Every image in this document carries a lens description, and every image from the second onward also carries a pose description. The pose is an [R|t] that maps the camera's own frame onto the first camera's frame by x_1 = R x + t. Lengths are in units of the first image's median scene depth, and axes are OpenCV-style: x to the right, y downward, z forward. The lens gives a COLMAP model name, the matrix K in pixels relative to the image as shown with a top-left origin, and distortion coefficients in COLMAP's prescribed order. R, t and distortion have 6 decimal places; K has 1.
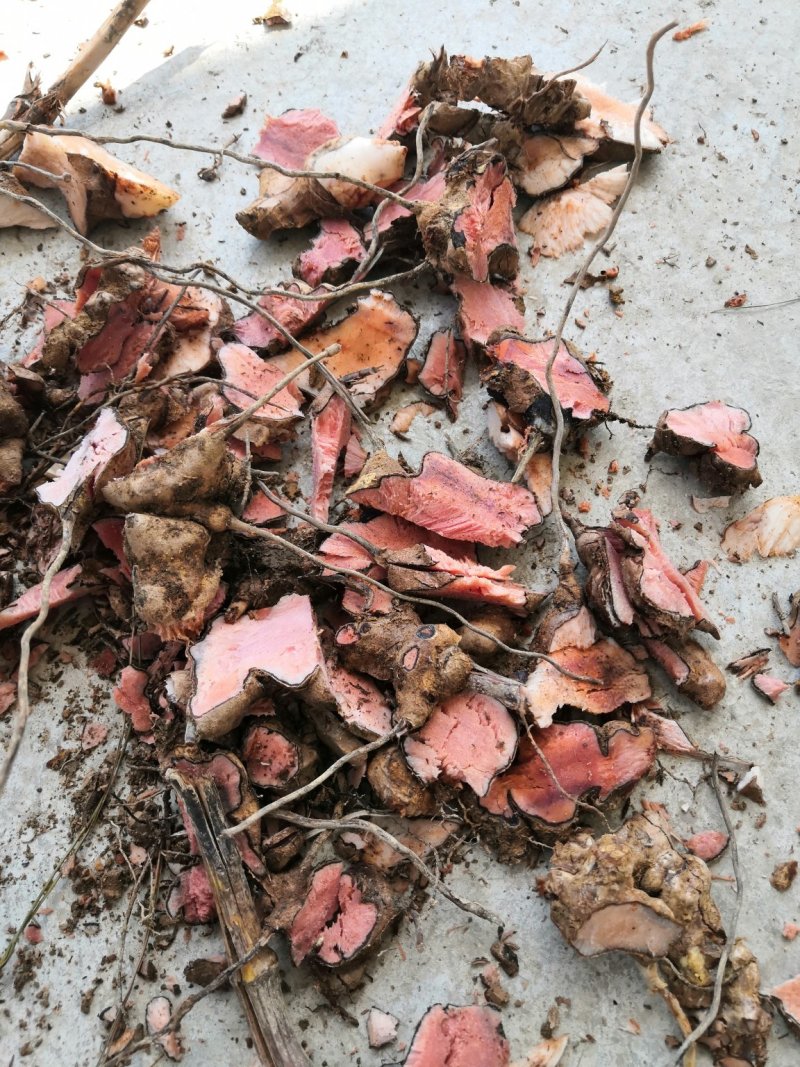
lens RADIAL K [[858.6, 0, 400.0], [0, 858.6, 533.5], [0, 0, 1]] dist [-0.052227, 0.090229]
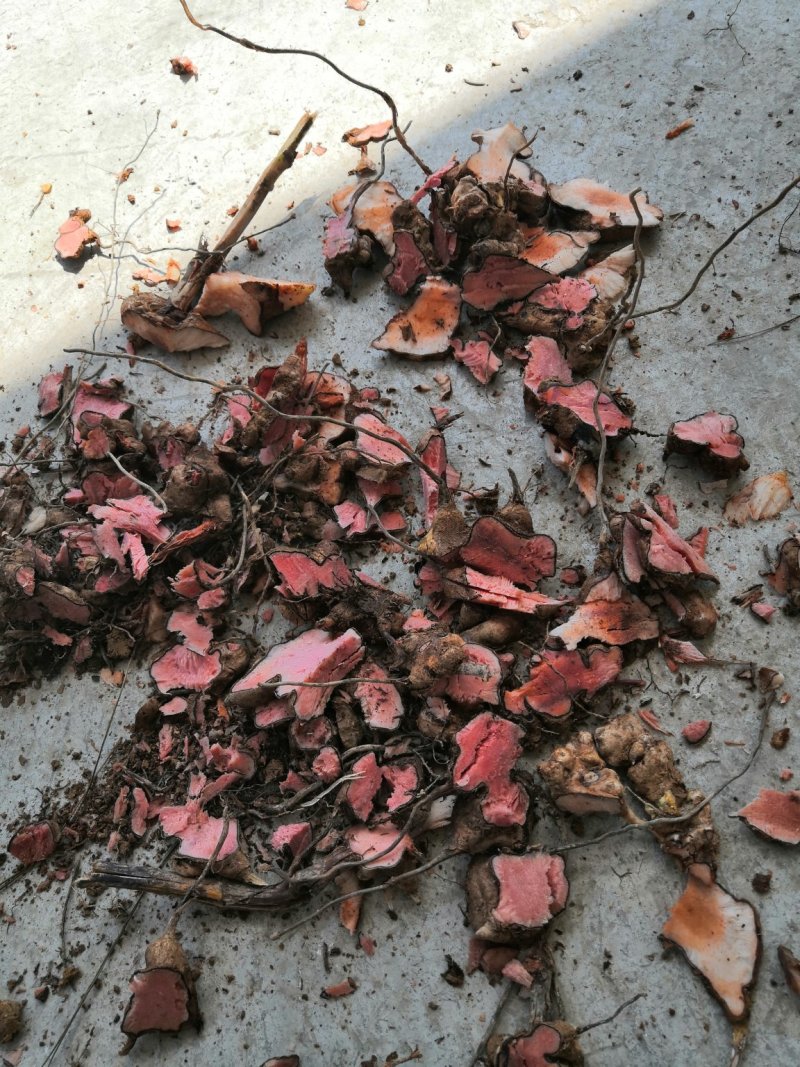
lens RADIAL K [[878.0, 0, 360.8], [0, 878.0, 535.6], [0, 0, 1]] dist [-0.056851, 0.119443]
pose [[0.980775, -0.097491, -0.169046, 0.034265], [0.090661, 0.994740, -0.047682, 0.056067], [0.172805, 0.031439, 0.984454, -0.450524]]
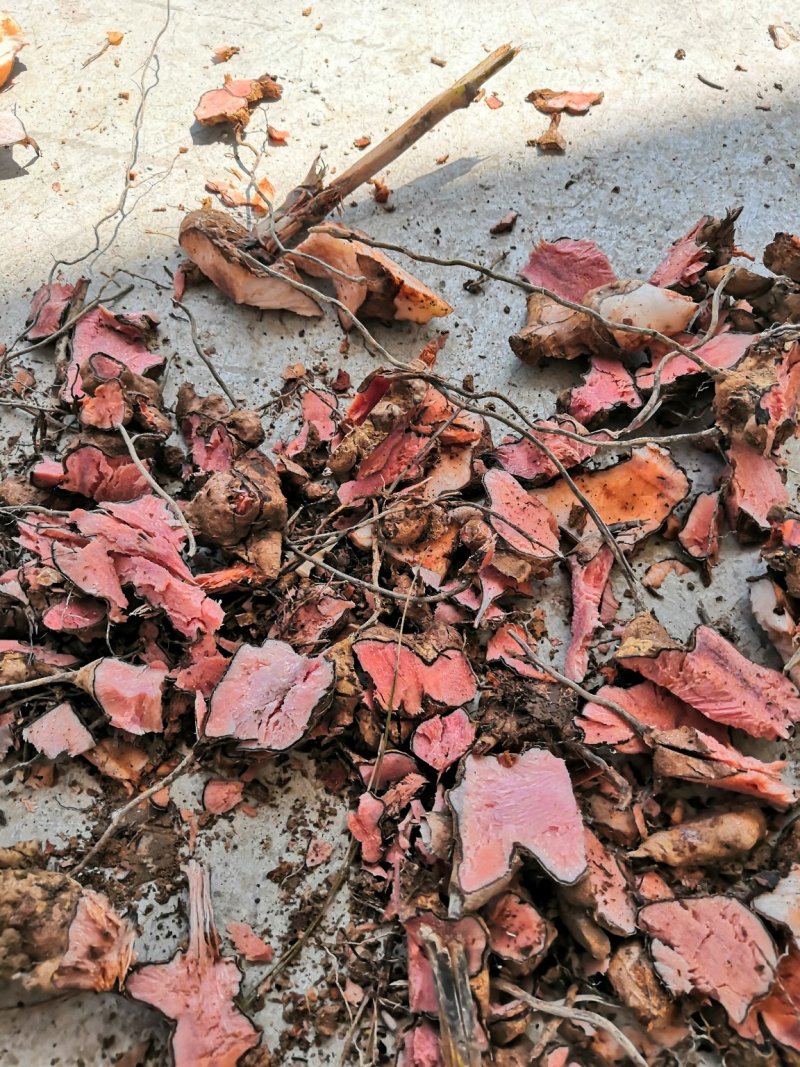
lens RADIAL K [[845.9, 0, 394.3], [0, 845.9, 527.7], [0, 0, 1]] dist [-0.054763, 0.086075]
pose [[0.984346, 0.168402, -0.052003, -0.254921], [-0.170921, 0.984090, -0.048503, -0.088576], [0.043008, 0.056632, 0.997468, 0.017182]]
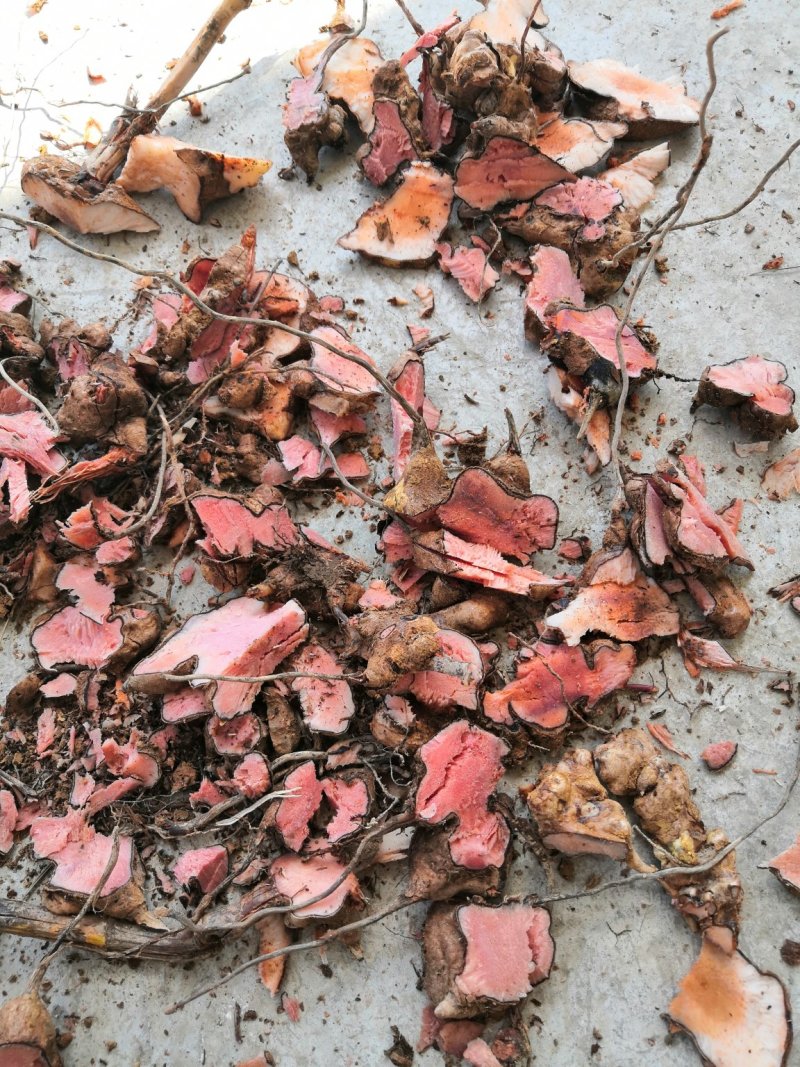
lens RADIAL K [[853.9, 0, 387.2], [0, 853.9, 533.4], [0, 0, 1]] dist [-0.051461, 0.088713]
pose [[0.996644, -0.030052, -0.076137, -0.027623], [0.032317, 0.999066, 0.028686, 0.026893], [0.075204, -0.031050, 0.996685, -0.135666]]
